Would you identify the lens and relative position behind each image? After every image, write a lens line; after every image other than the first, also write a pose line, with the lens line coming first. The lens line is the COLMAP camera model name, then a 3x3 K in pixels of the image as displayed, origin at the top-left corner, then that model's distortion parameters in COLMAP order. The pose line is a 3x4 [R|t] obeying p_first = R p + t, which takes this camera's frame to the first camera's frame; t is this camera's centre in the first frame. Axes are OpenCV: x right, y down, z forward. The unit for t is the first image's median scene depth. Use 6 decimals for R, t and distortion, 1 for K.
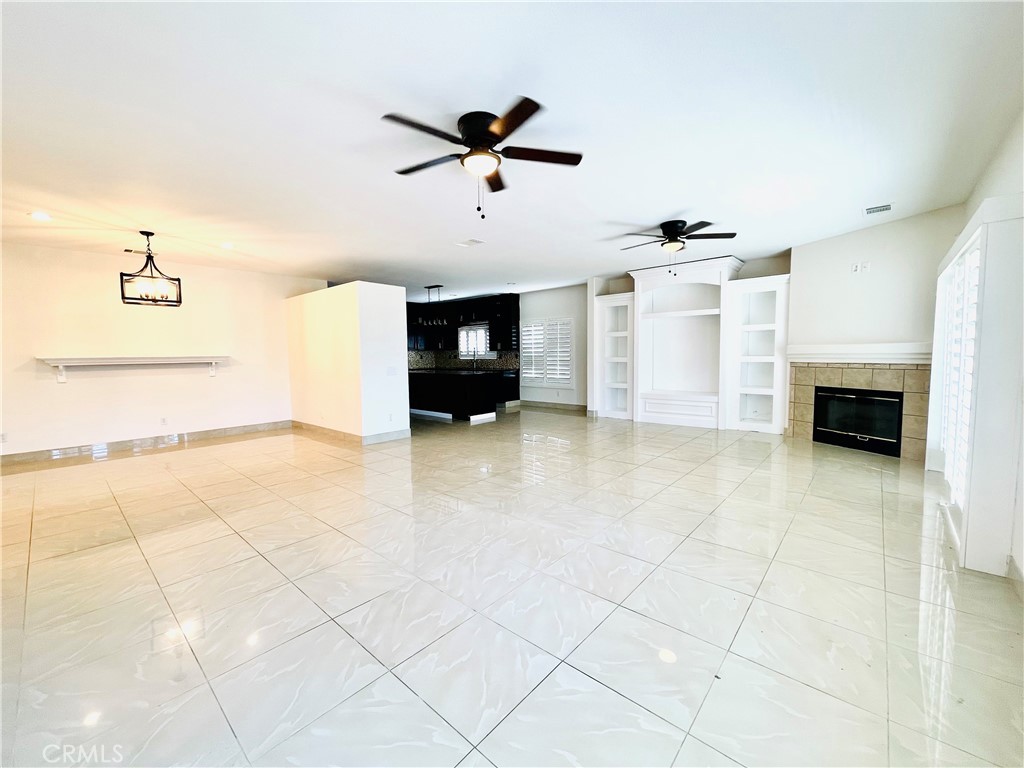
lens RADIAL K [[414.0, 0, 509.5], [0, 414.0, 387.1], [0, 0, 1]] dist [0.001033, 0.000266]
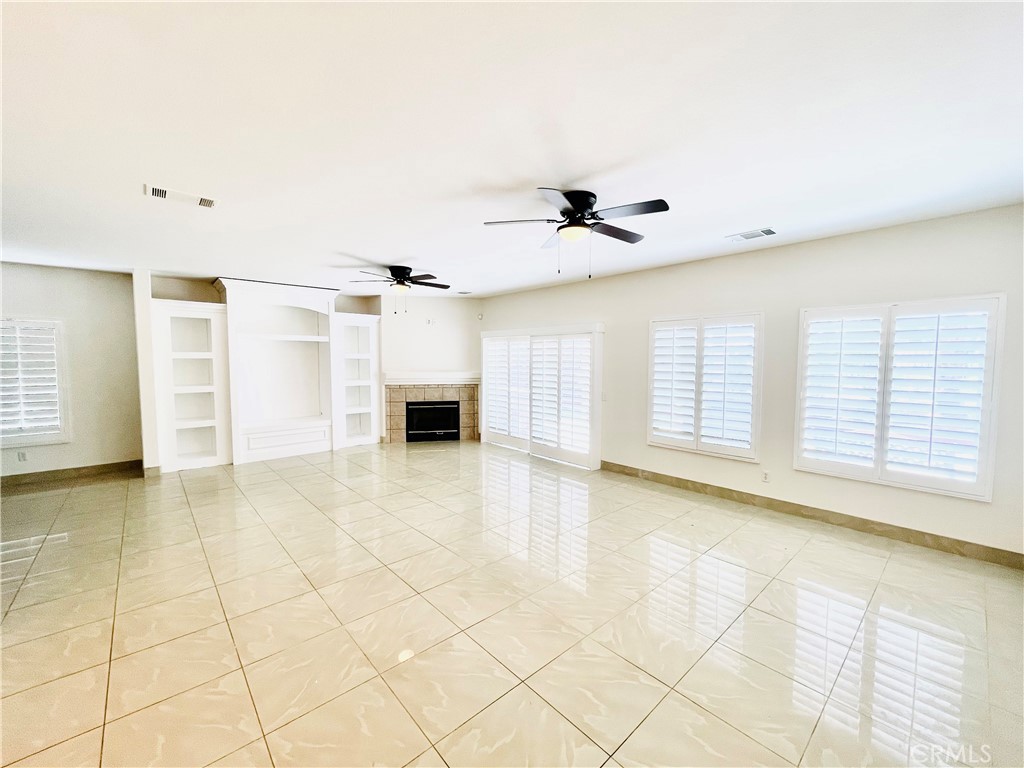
lens RADIAL K [[414.0, 0, 509.6], [0, 414.0, 383.9], [0, 0, 1]] dist [0.001033, 0.000266]
pose [[0.116059, -0.042291, 0.992342, -0.547750], [0.075146, 0.996603, 0.033684, -0.077917], [-0.990396, 0.070661, 0.118843, 0.472407]]
